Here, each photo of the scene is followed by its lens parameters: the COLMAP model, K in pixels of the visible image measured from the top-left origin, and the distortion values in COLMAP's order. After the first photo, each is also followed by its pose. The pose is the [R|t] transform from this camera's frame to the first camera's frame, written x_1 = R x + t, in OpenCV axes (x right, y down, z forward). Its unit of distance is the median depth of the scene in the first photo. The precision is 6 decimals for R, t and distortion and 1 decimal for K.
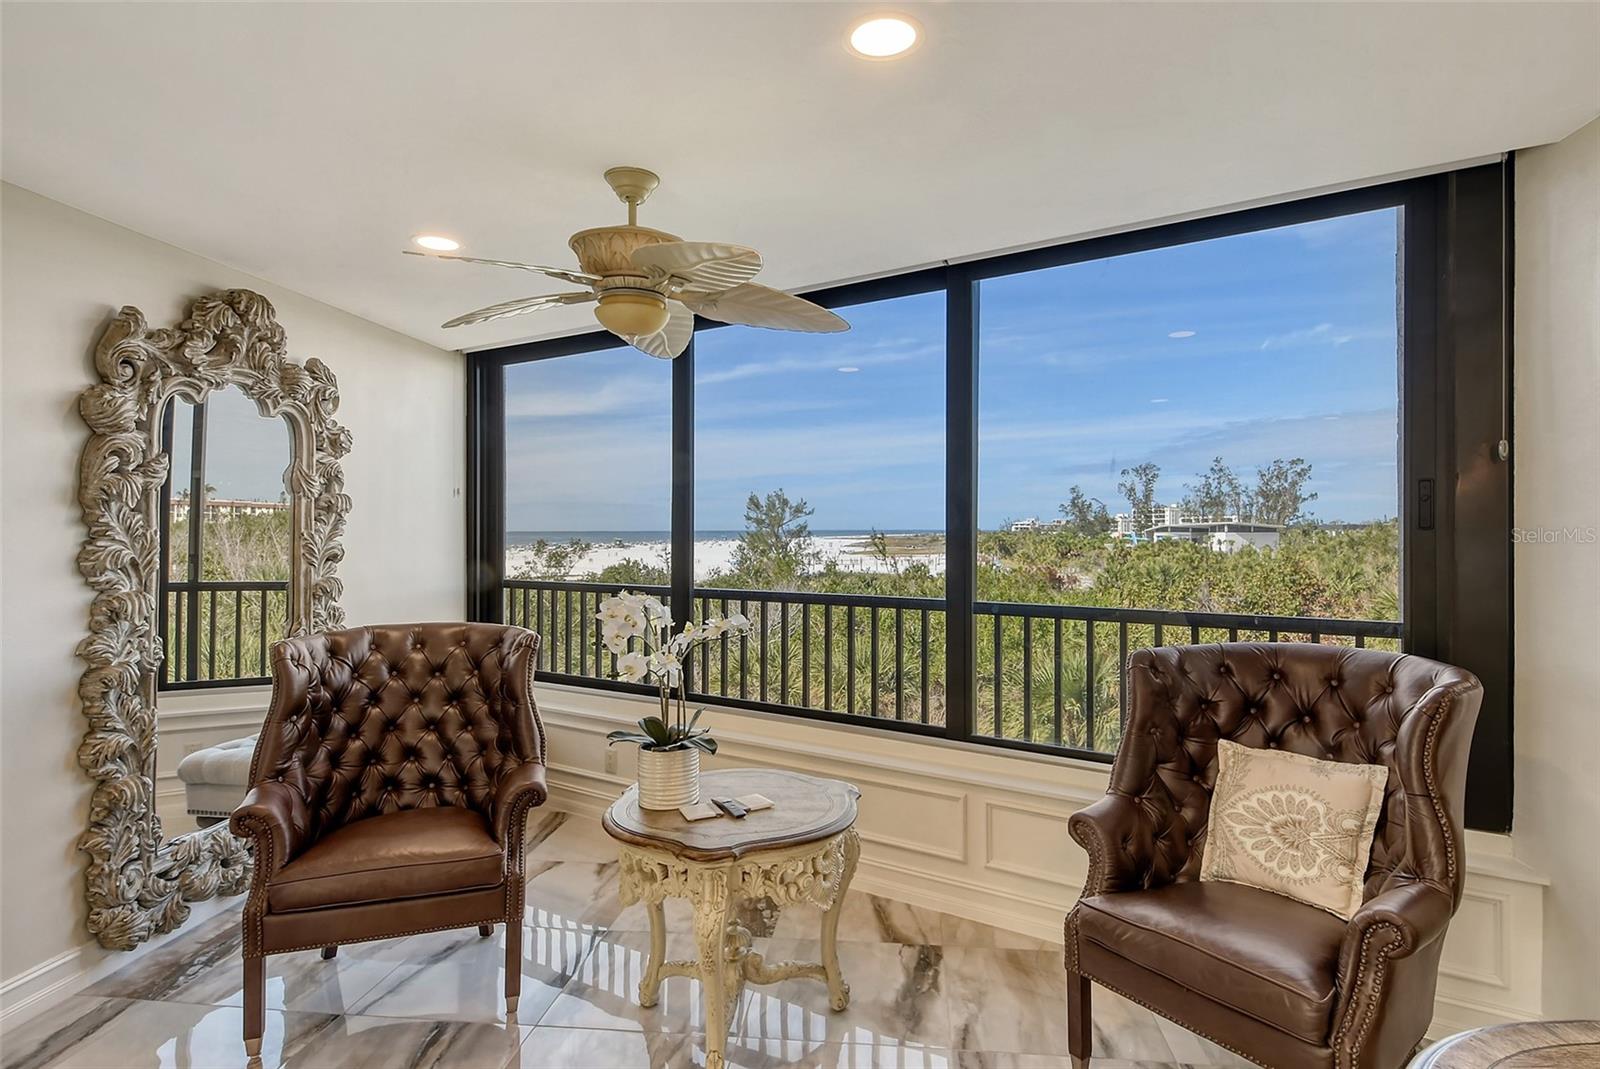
lens RADIAL K [[863.3, 0, 803.8], [0, 863.3, 521.8], [0, 0, 1]] dist [0.037222, -0.020274]
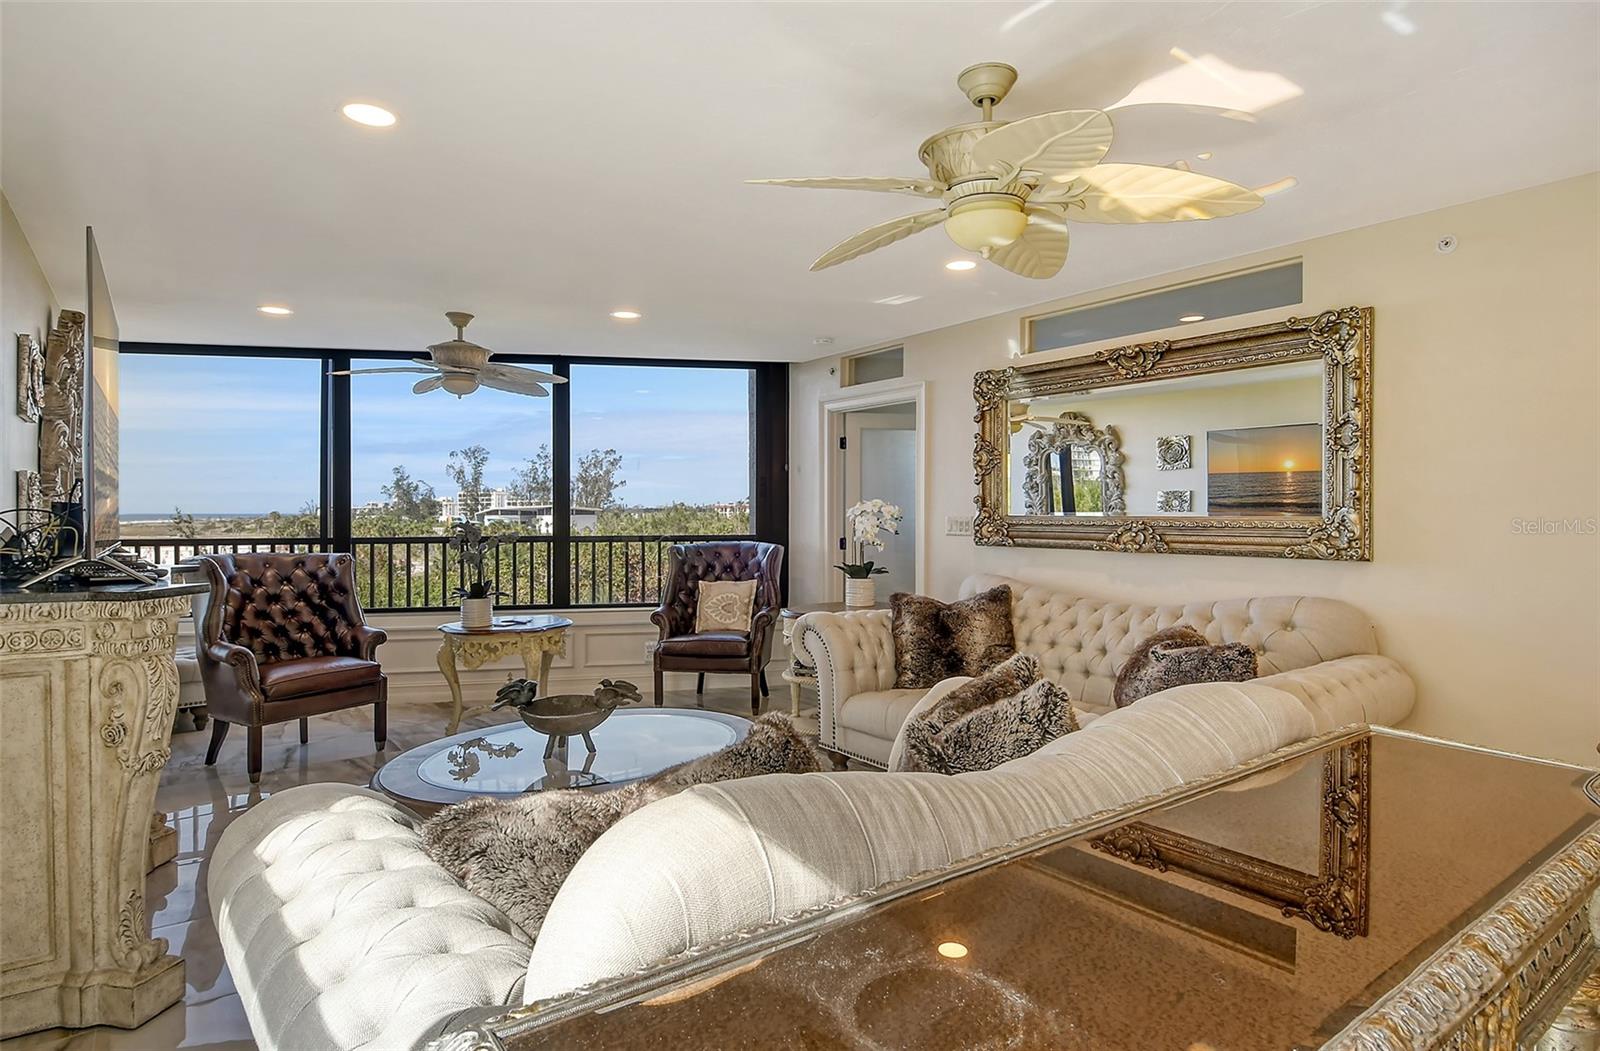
lens RADIAL K [[843.8, 0, 860.2], [0, 843.8, 513.6], [0, 0, 1]] dist [0.004271, -0.000315]
pose [[0.694851, -0.001869, 0.719151, -0.863159], [-0.005300, 0.999956, 0.007720, 0.036095], [-0.719134, -0.009176, 0.694811, -0.921541]]
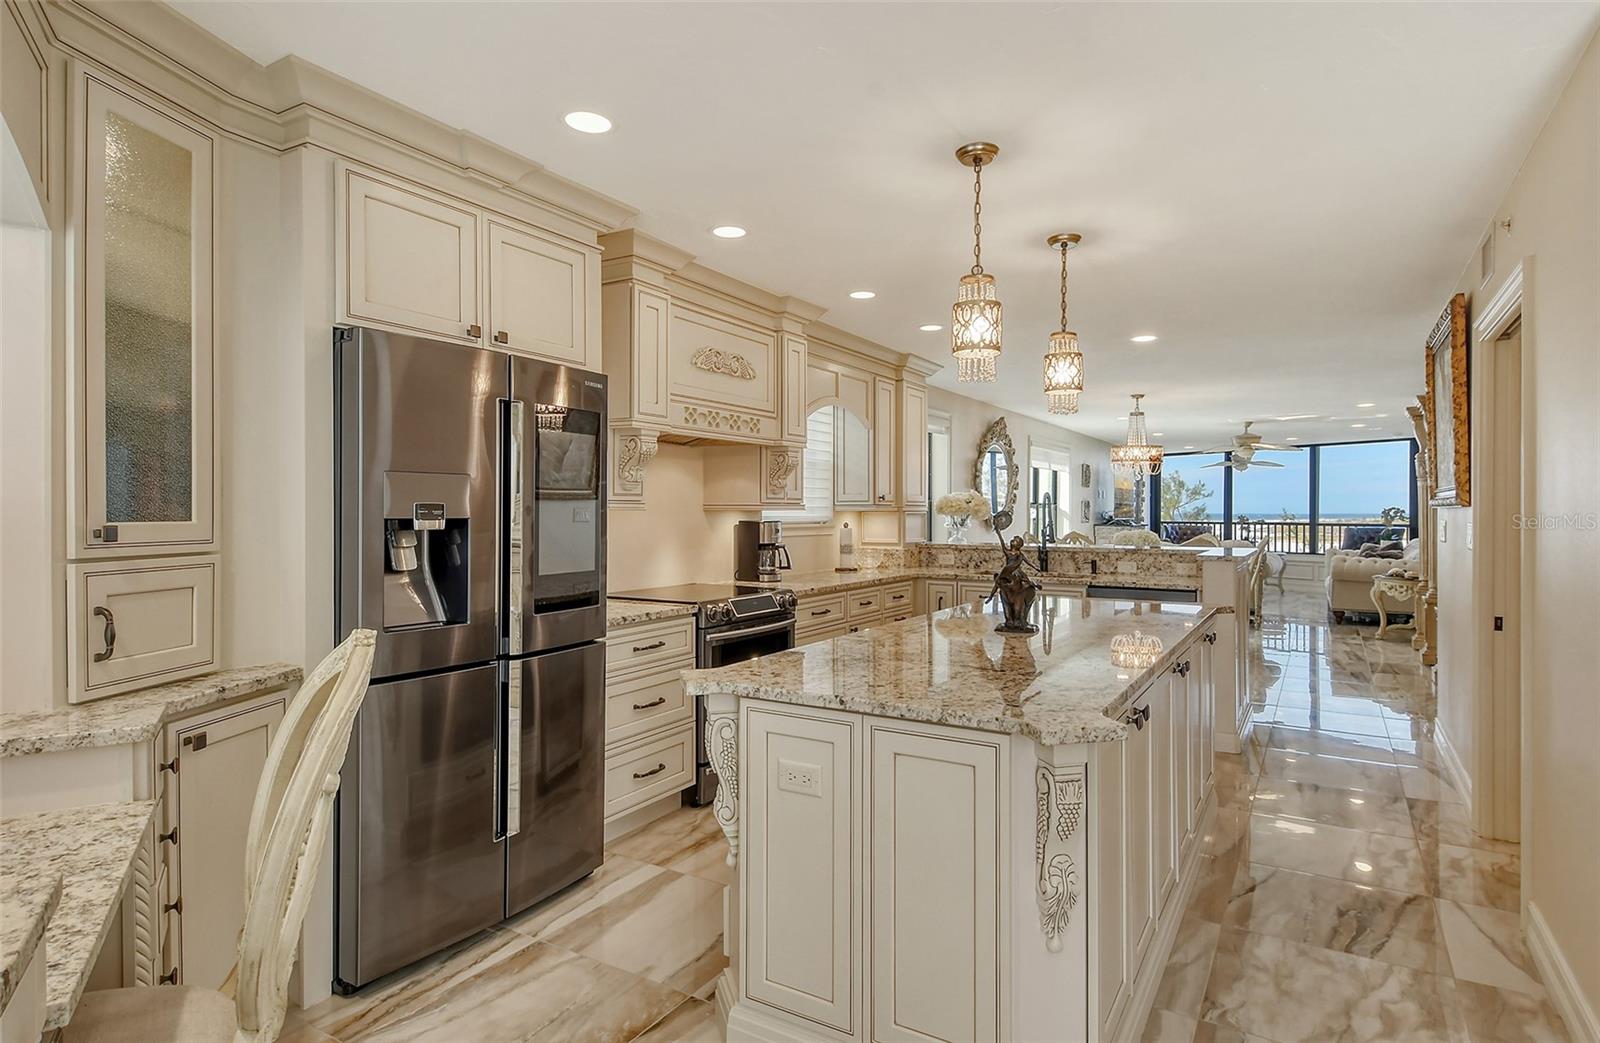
lens RADIAL K [[860.0, 0, 815.9], [0, 860.0, 507.9], [0, 0, 1]] dist [0.028536, -0.015409]
pose [[0.915957, 0.000265, -0.401277, -0.420944], [0.001393, 0.999992, 0.003841, 0.004177], [0.401274, -0.004078, 0.915949, -4.733090]]
